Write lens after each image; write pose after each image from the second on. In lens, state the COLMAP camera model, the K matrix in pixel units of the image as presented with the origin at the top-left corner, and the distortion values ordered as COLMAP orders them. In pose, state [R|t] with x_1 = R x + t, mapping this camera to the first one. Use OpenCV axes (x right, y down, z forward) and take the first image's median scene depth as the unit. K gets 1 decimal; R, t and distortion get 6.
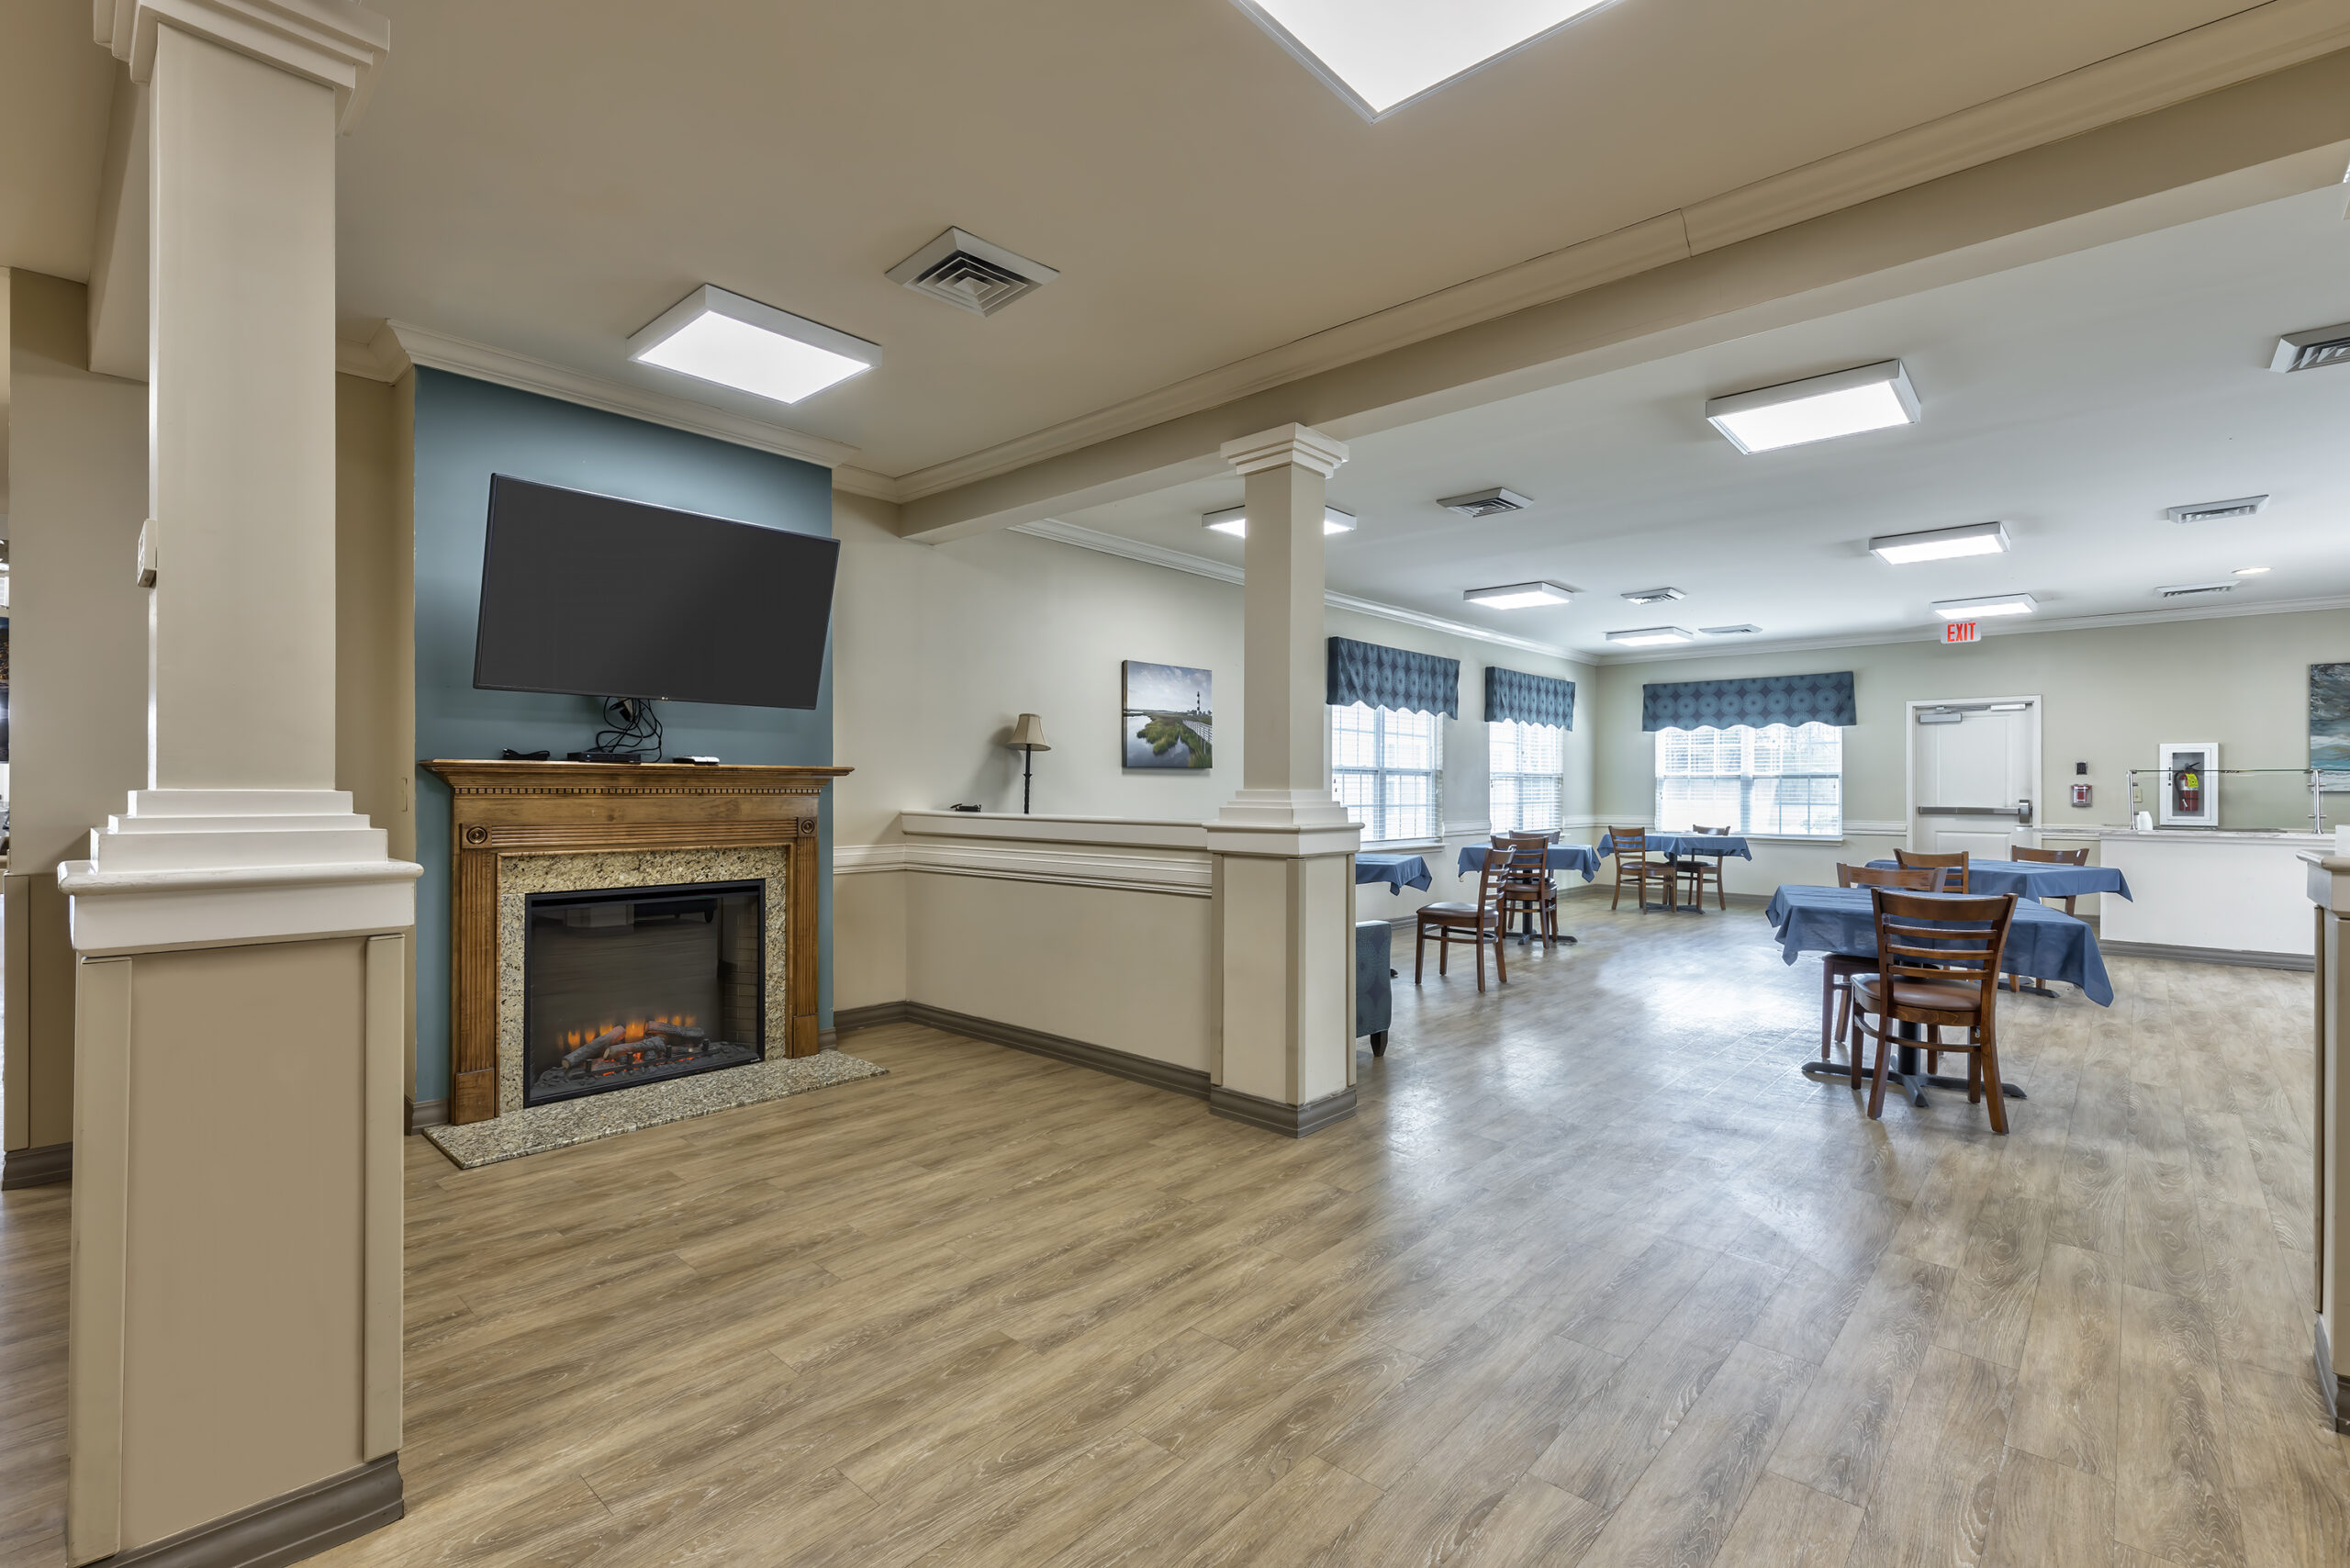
lens RADIAL K [[1057.8, 0, 1174.1], [0, 1057.8, 781.8], [0, 0, 1]] dist [0.002542, 0.001172]
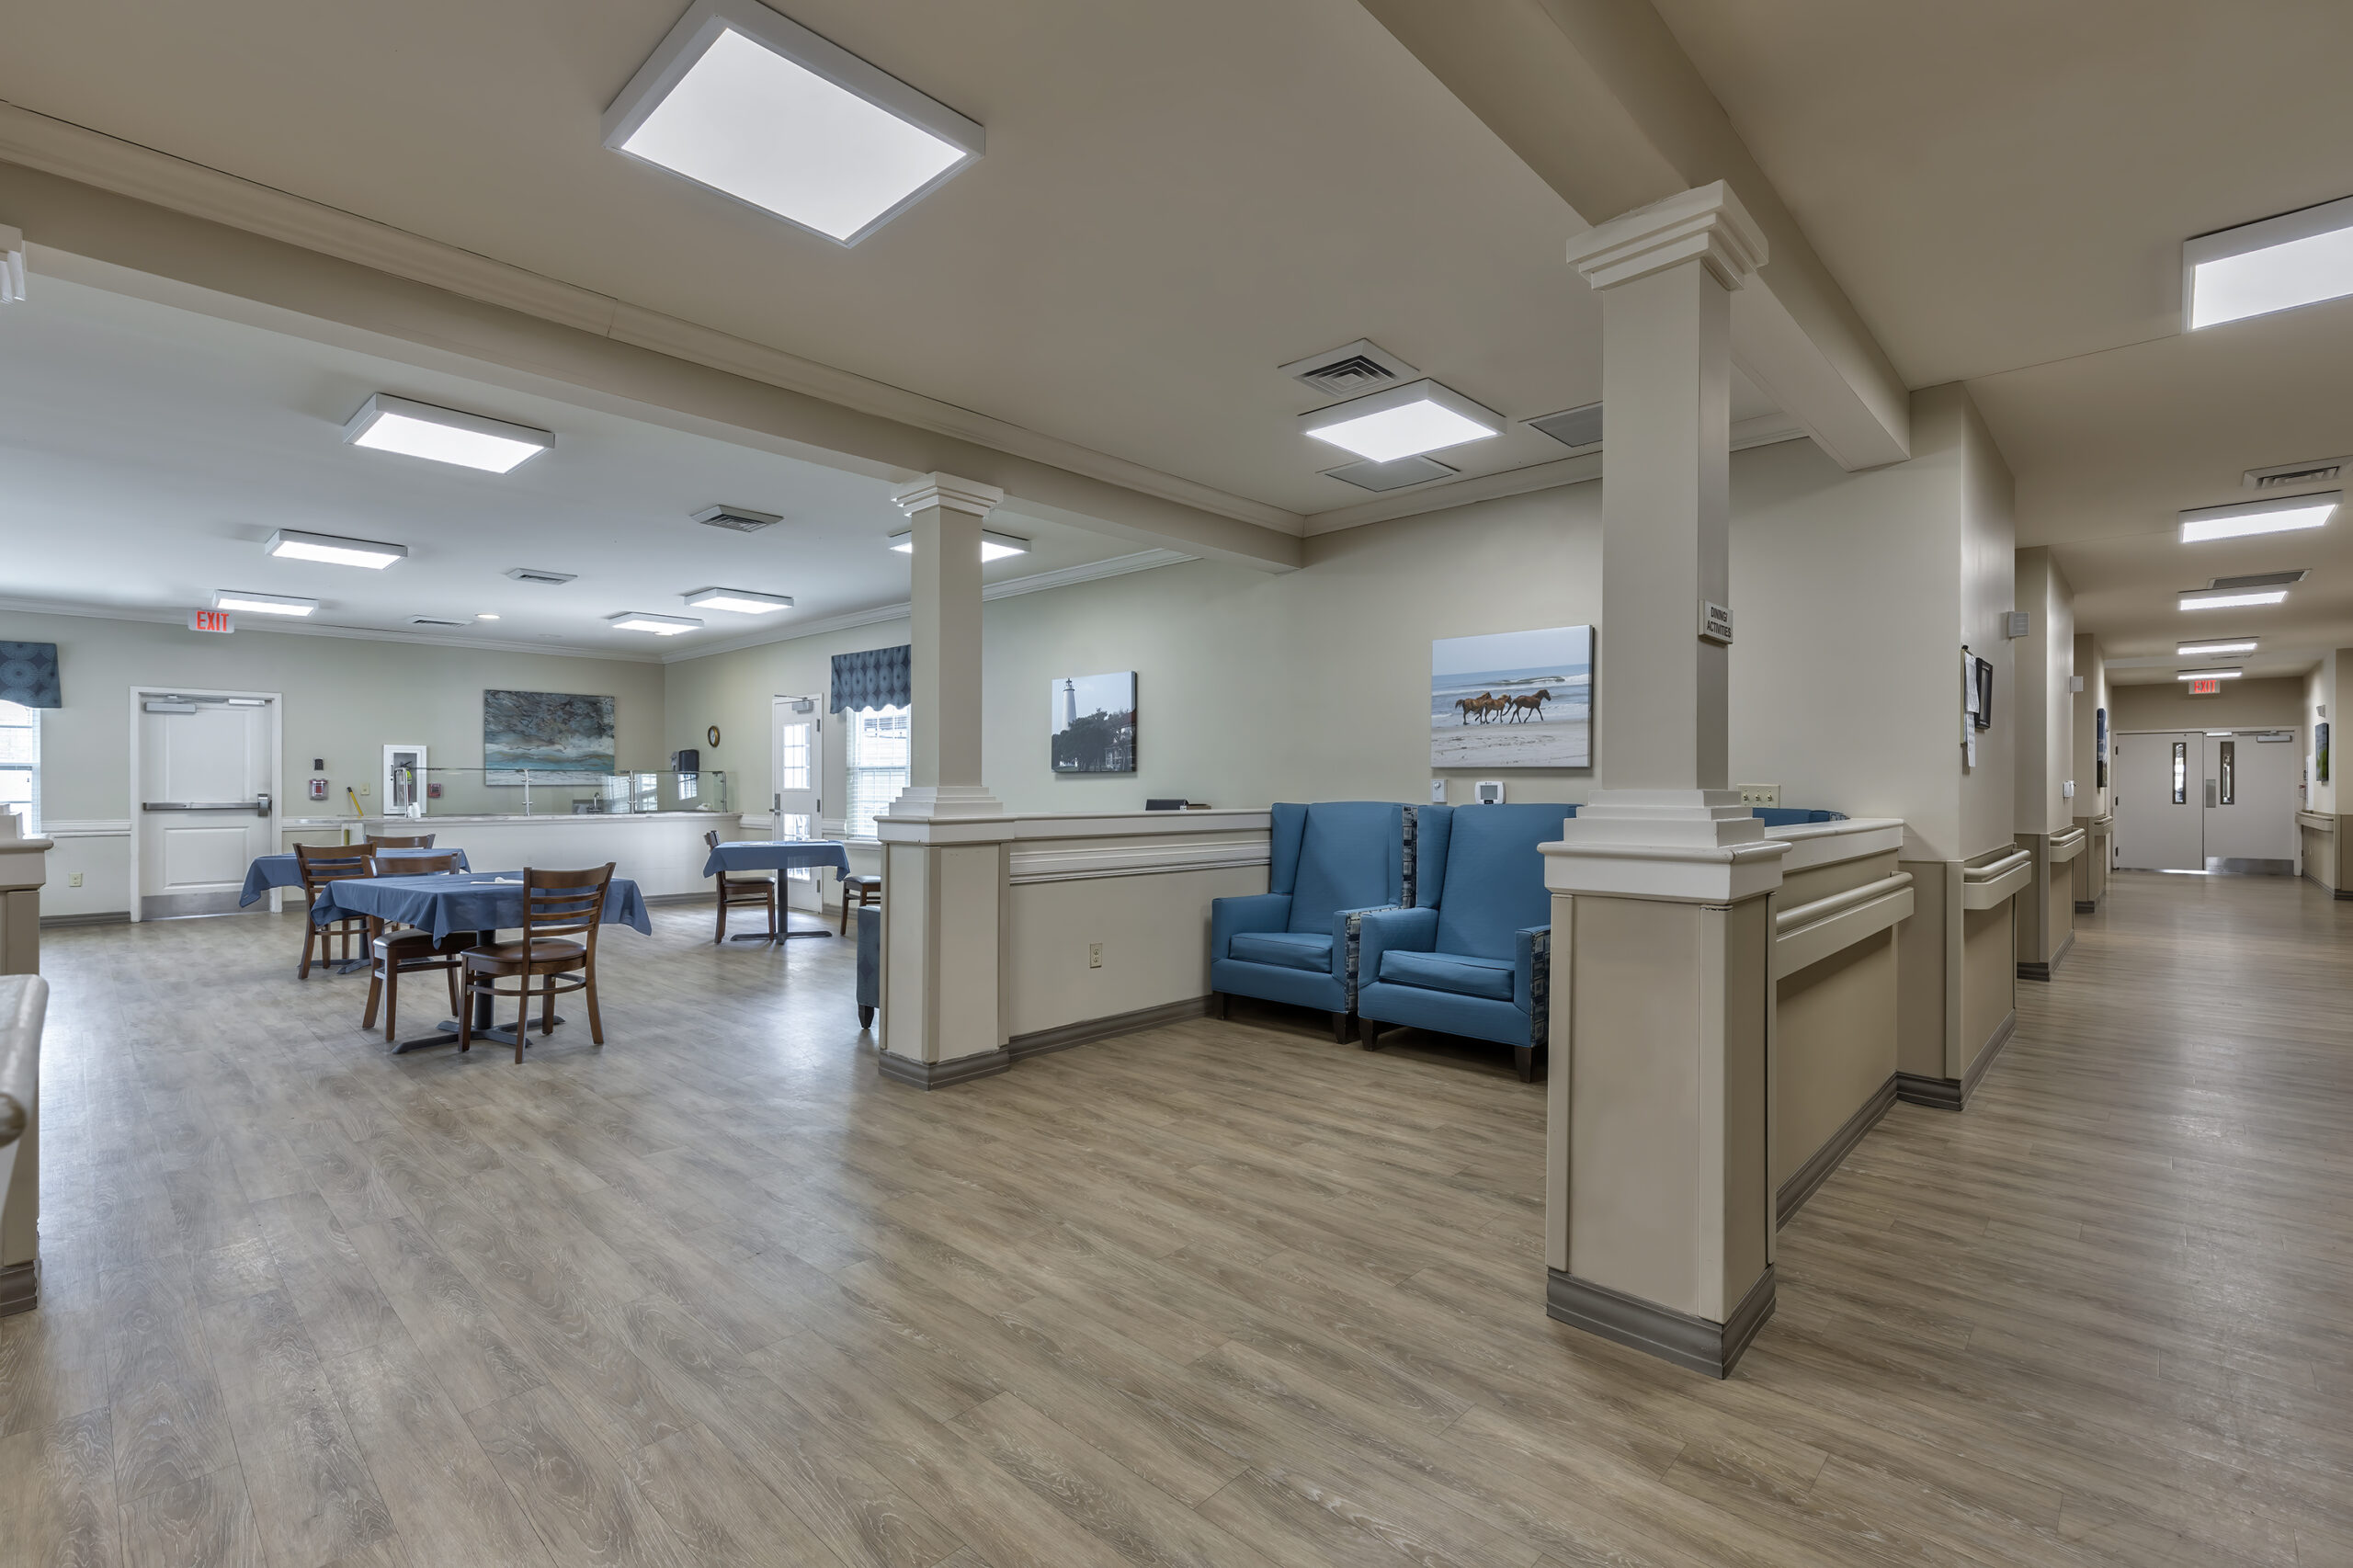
lens RADIAL K [[1059.1, 0, 1178.3], [0, 1059.1, 785.6], [0, 0, 1]] dist [0.002542, 0.001172]
pose [[0.009400, -0.002663, 0.999952, -0.278348], [-0.007184, 0.999970, 0.002730, -0.000351], [-0.999930, -0.007210, 0.009381, 0.138001]]
